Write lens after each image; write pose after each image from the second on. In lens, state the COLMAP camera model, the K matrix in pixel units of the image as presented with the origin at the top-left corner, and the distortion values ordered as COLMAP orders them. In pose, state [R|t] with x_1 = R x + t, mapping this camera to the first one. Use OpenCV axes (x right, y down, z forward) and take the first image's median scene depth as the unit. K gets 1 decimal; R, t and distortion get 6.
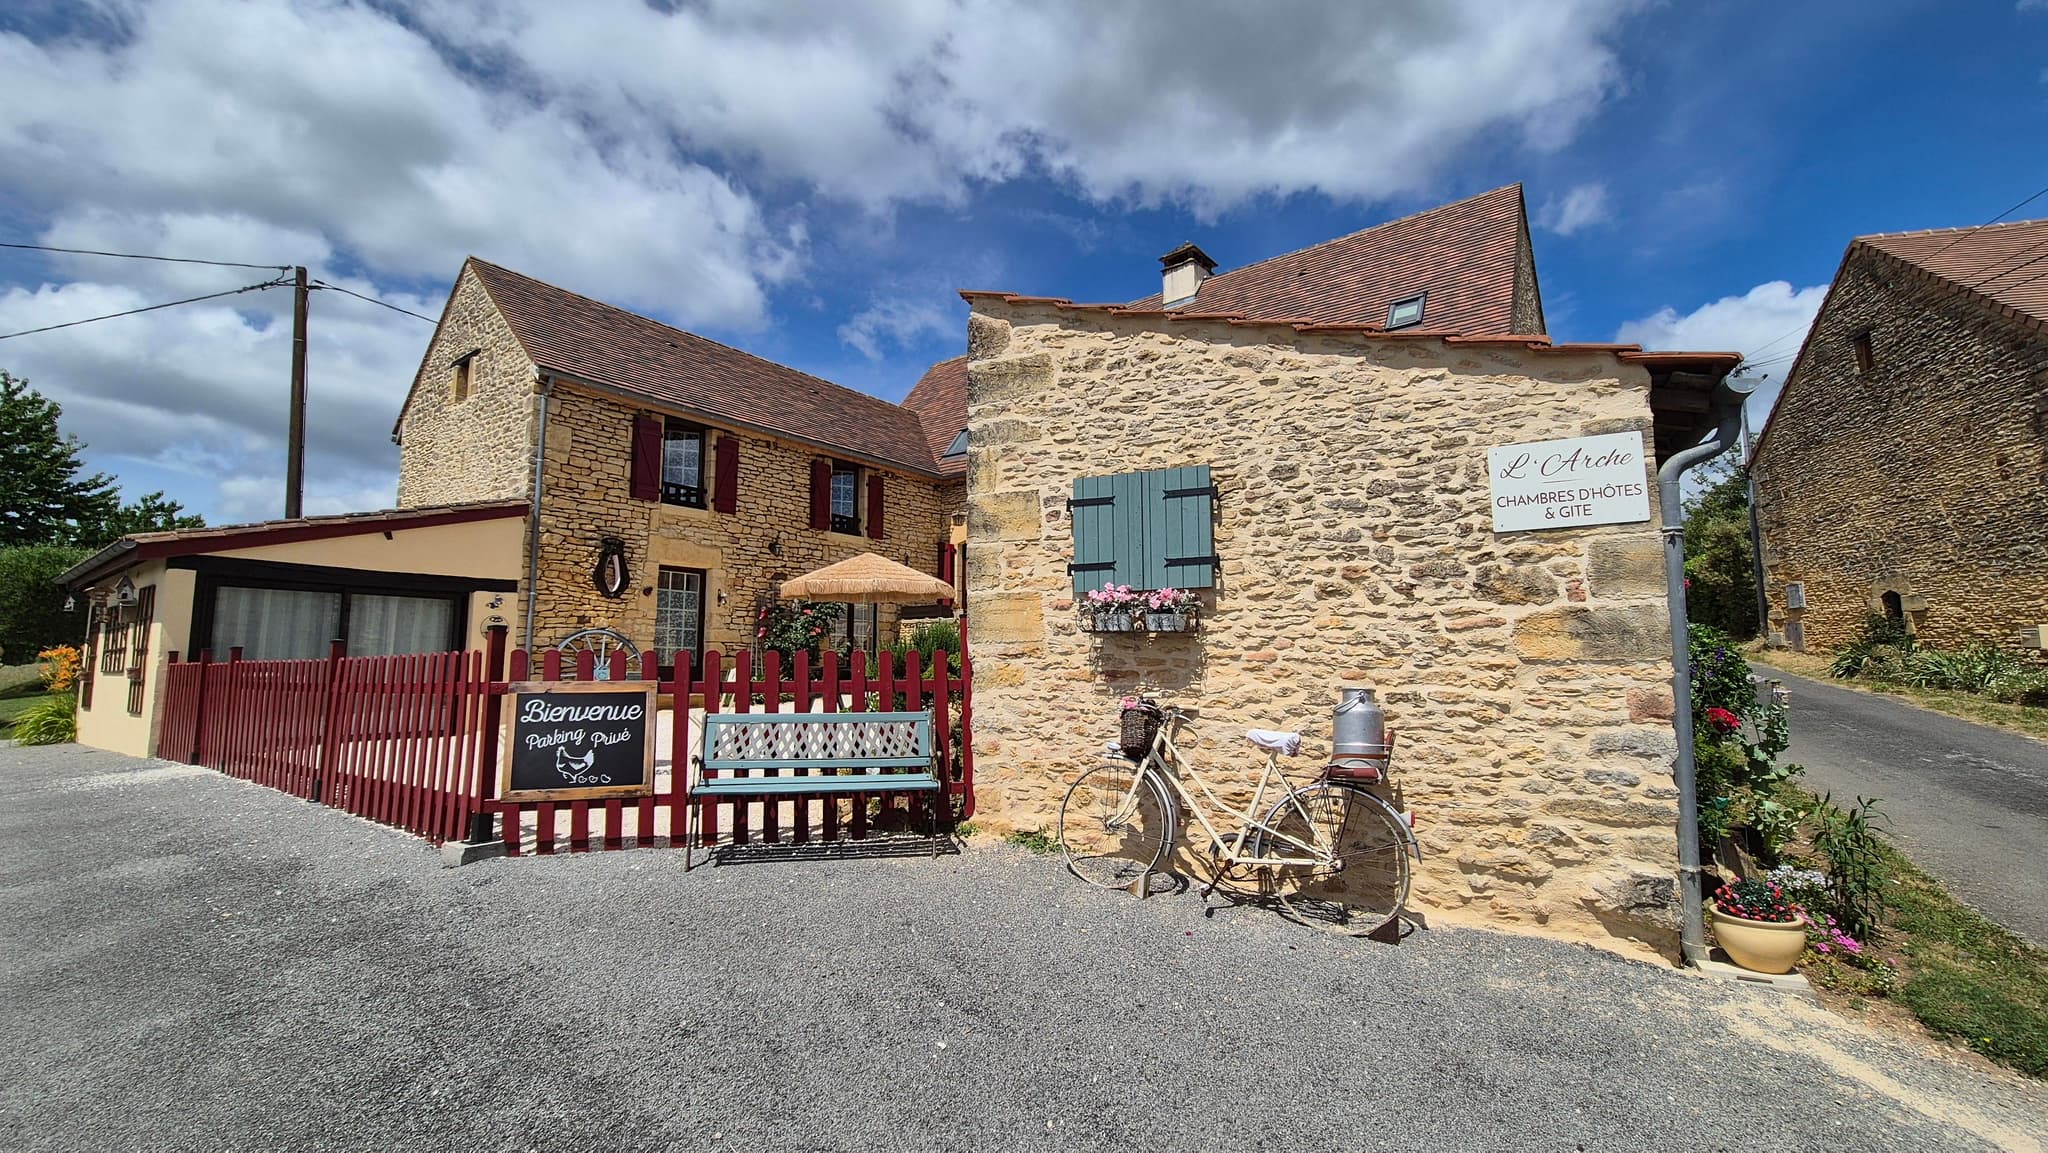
lens RADIAL K [[835.7, 0, 1024.0], [0, 835.7, 576.5], [0, 0, 1]] dist [0.000971, -0.000699]
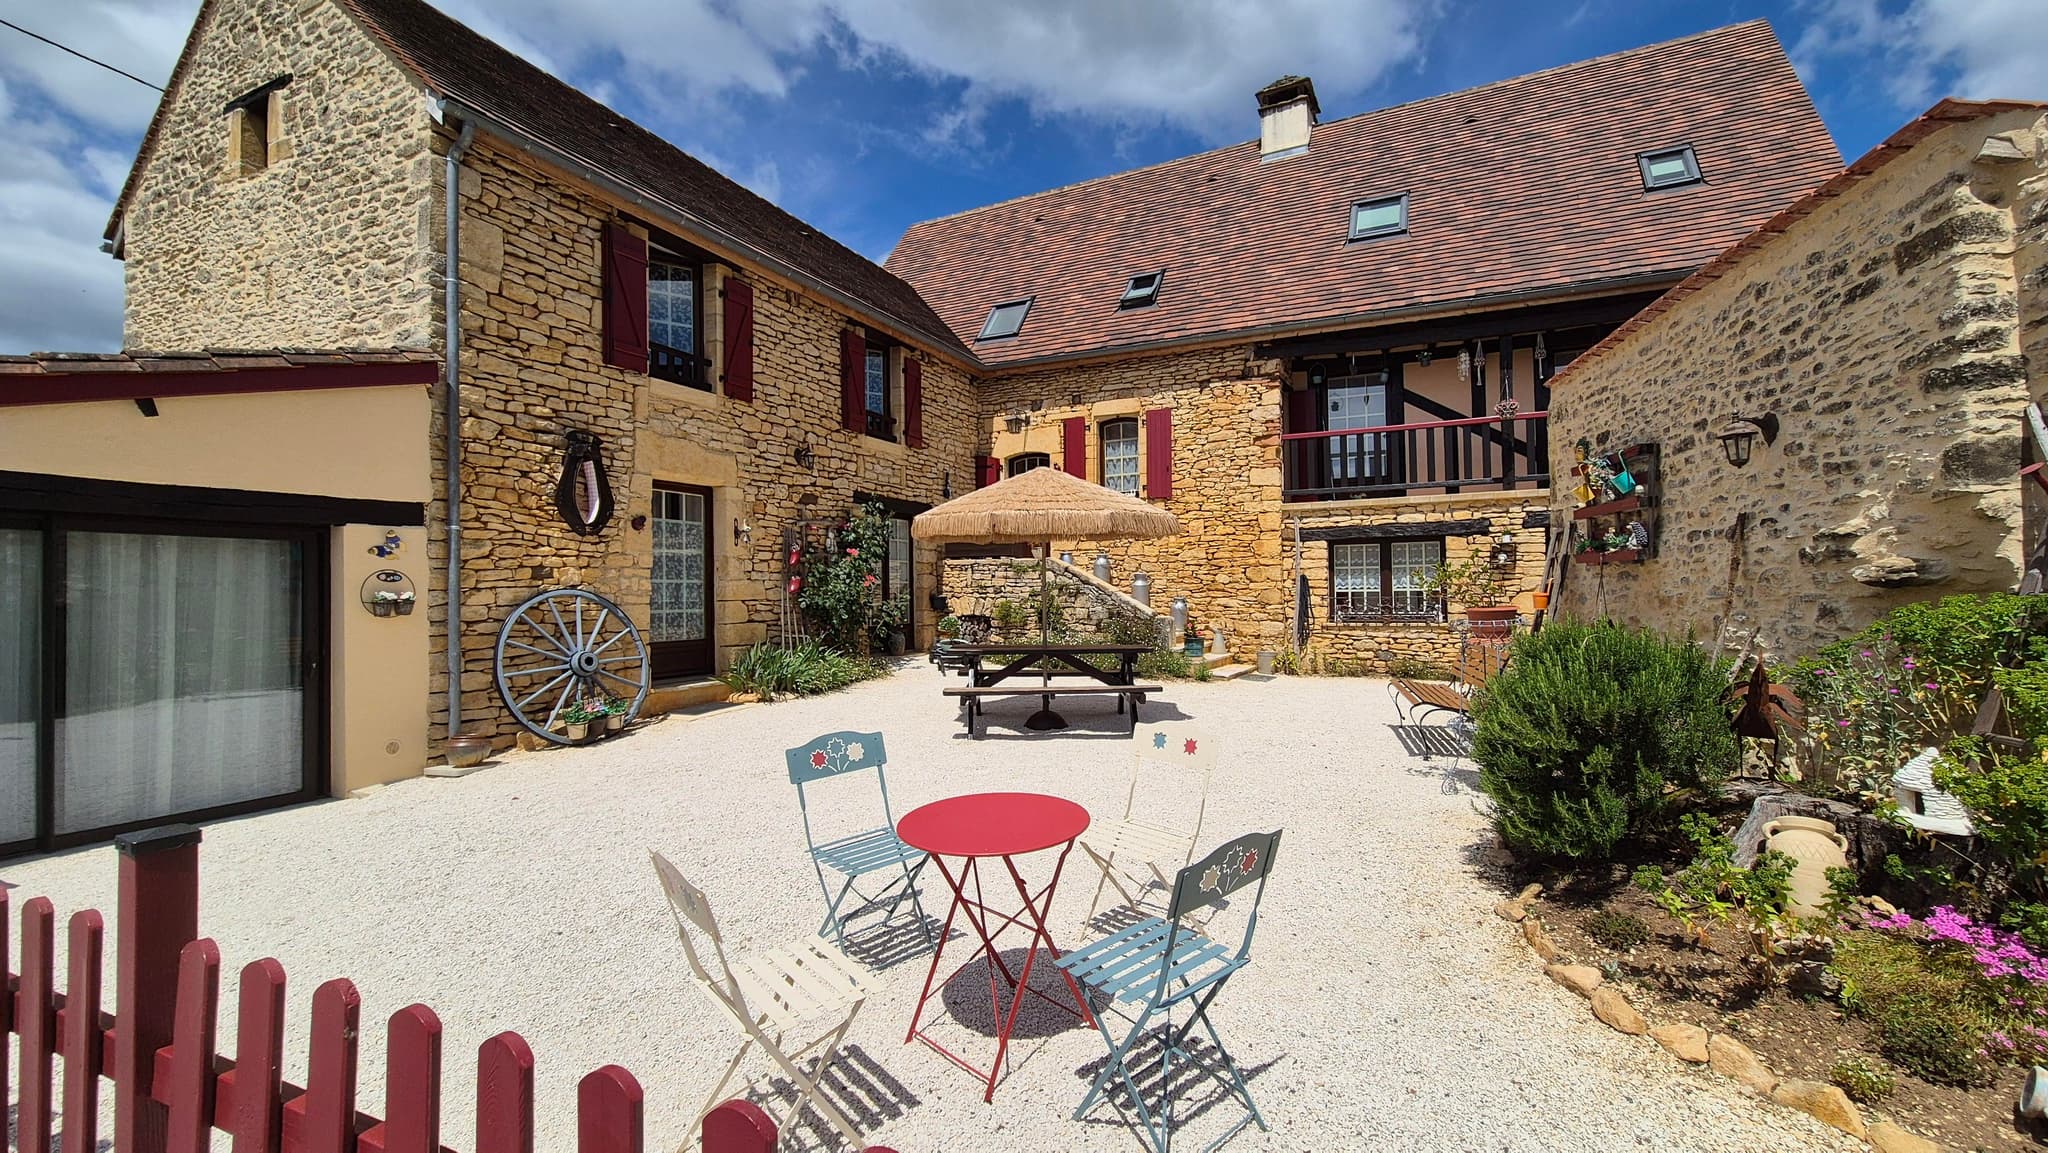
lens RADIAL K [[835.7, 0, 1024.0], [0, 835.7, 576.5], [0, 0, 1]] dist [0.000971, -0.000699]
pose [[0.980102, -0.004058, 0.198451, -0.289659], [-0.014750, 0.995537, 0.093207, -0.003963], [-0.197944, -0.094279, 0.975669, 0.340120]]
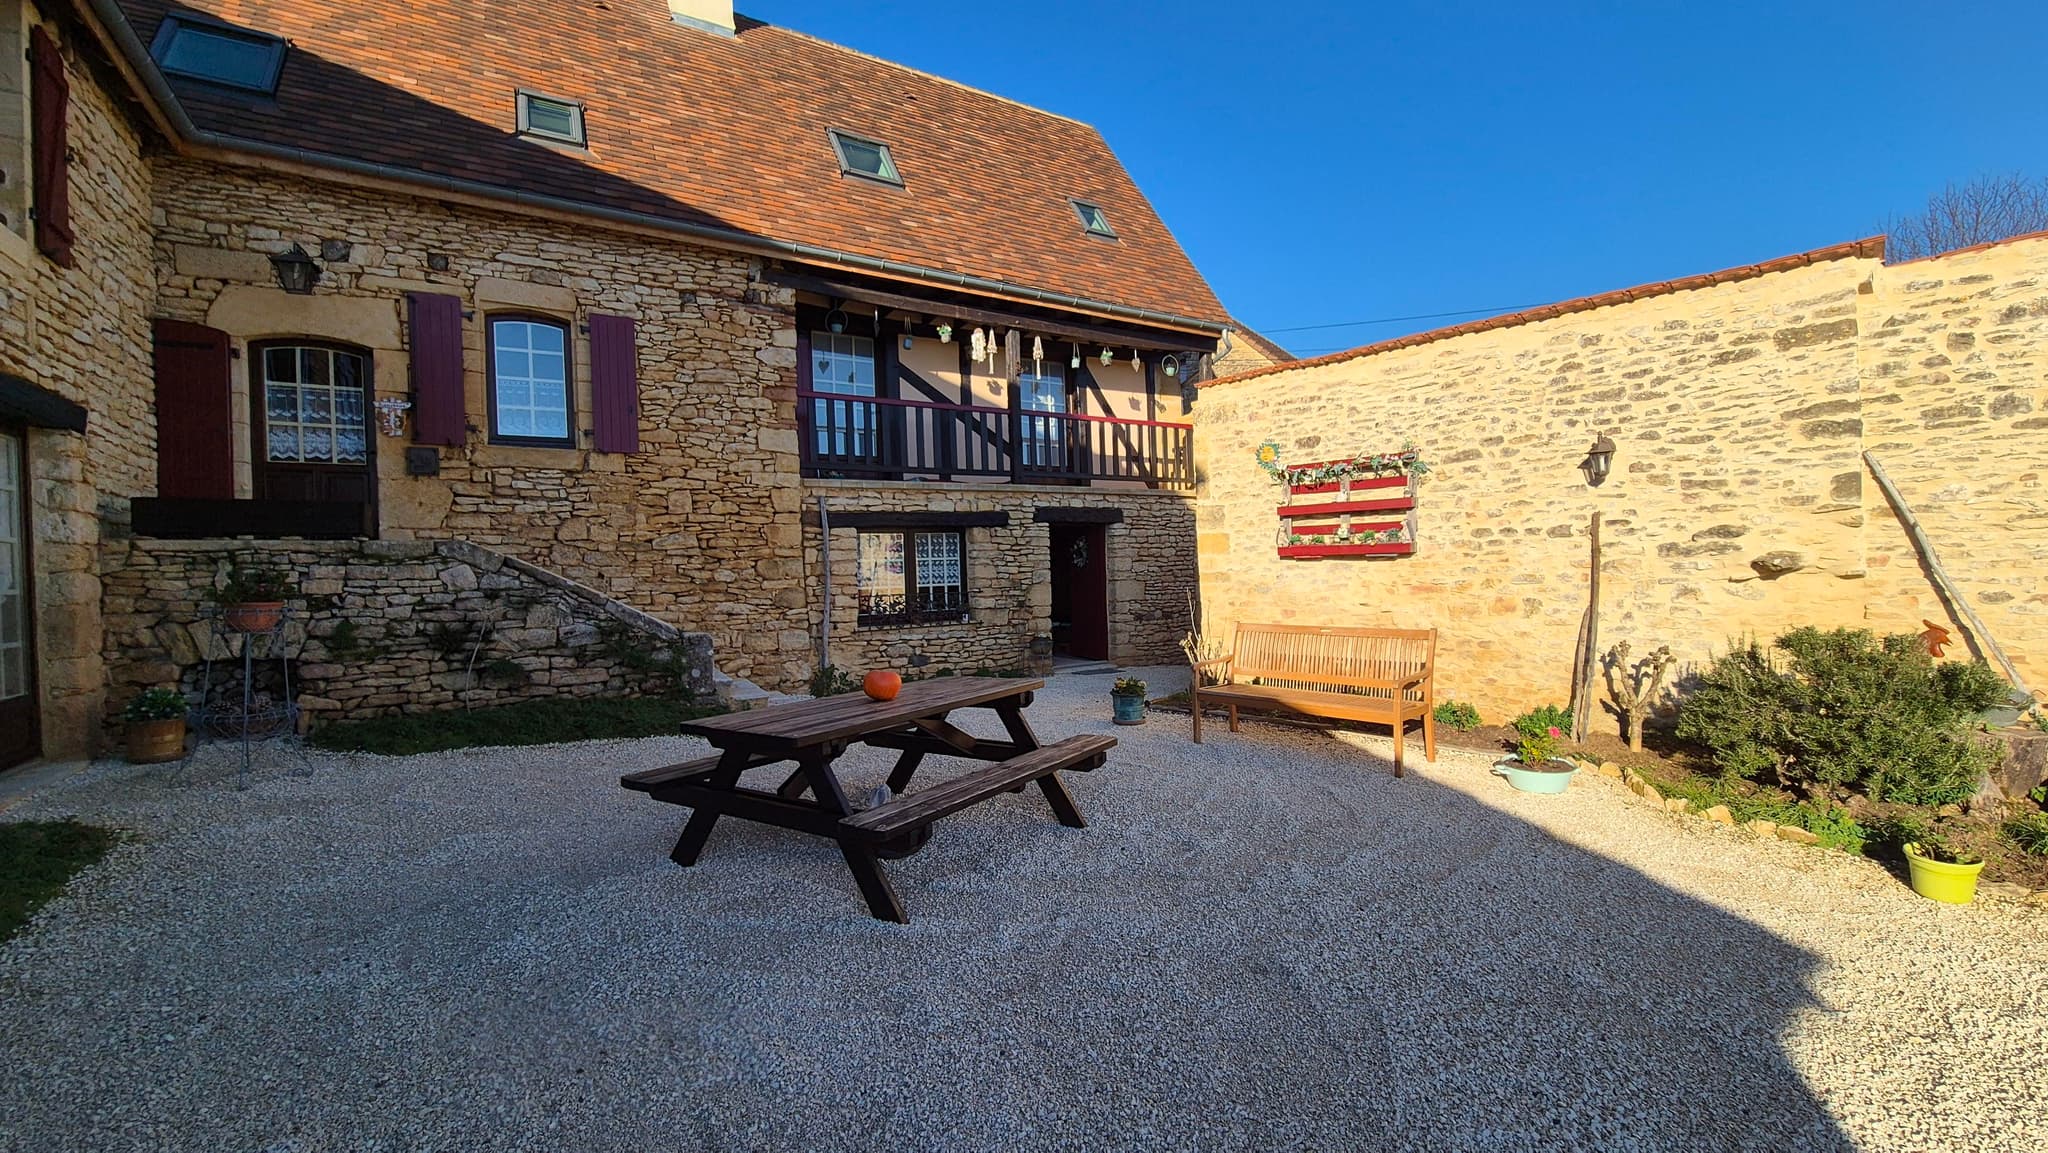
lens RADIAL K [[838.0, 0, 1052.1], [0, 838.0, 577.2], [0, 0, 1]] dist [-0.000621, 0.000492]
pose [[0.331546, -0.017707, 0.943273, -0.440539], [-0.077901, 0.995896, 0.046076, 0.033647], [-0.940217, -0.088758, 0.328806, 0.758372]]
